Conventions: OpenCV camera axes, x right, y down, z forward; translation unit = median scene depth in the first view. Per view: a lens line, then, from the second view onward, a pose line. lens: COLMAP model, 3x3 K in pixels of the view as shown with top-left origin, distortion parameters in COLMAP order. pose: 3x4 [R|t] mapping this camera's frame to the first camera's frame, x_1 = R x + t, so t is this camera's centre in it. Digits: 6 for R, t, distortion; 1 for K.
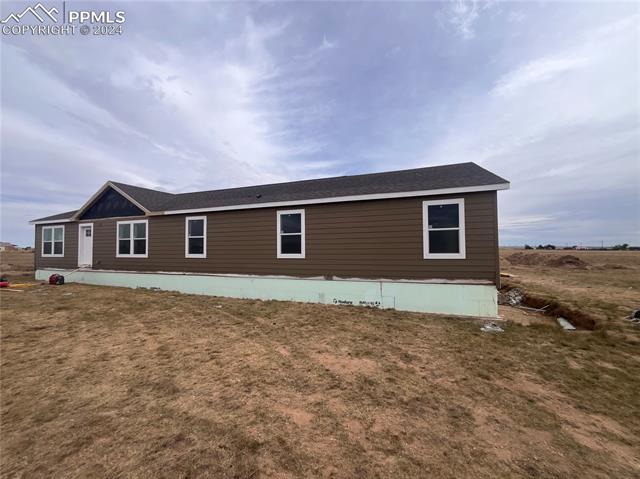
lens RADIAL K [[260.5, 0, 320.0], [0, 260.5, 239.5], [0, 0, 1]] dist [-0.010994, -0.000056]
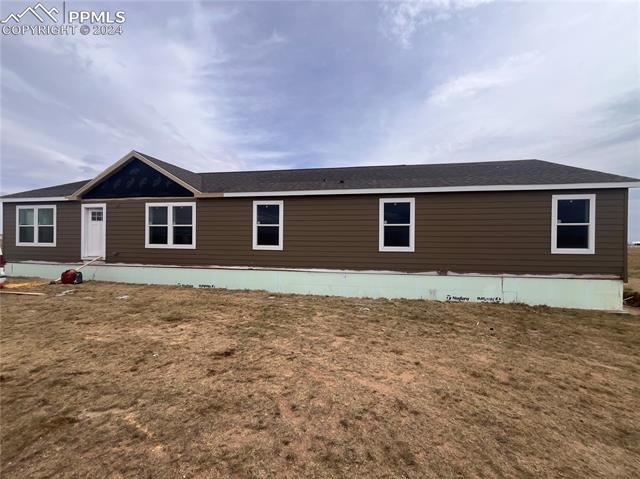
lens RADIAL K [[256.9, 0, 304.5], [0, 256.9, 231.4], [0, 0, 1]] dist [-0.002249, -0.000002]
pose [[0.983918, 0.022729, 0.177166, -0.403241], [-0.022792, 0.999739, -0.001680, 0.007679], [-0.177158, -0.002385, 0.984180, 0.121873]]
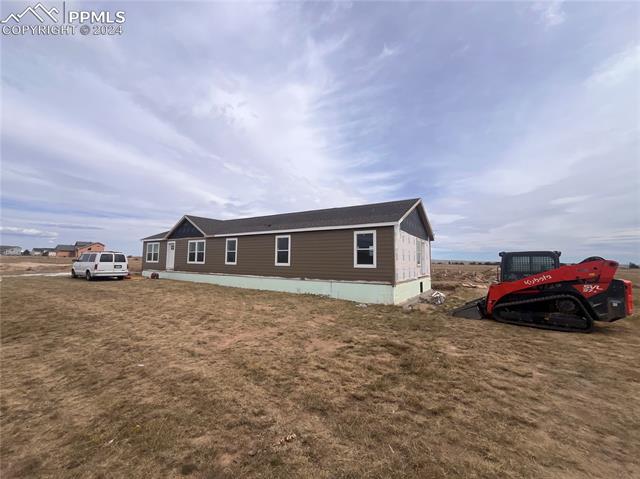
lens RADIAL K [[275.5, 0, 320.5], [0, 275.5, 242.8], [0, 0, 1]] dist [-0.009276, -0.000176]
pose [[0.972717, 0.006217, -0.231913, 0.341418], [-0.014712, 0.999282, -0.034917, -0.008827], [0.231530, 0.037376, 0.972110, -0.389107]]
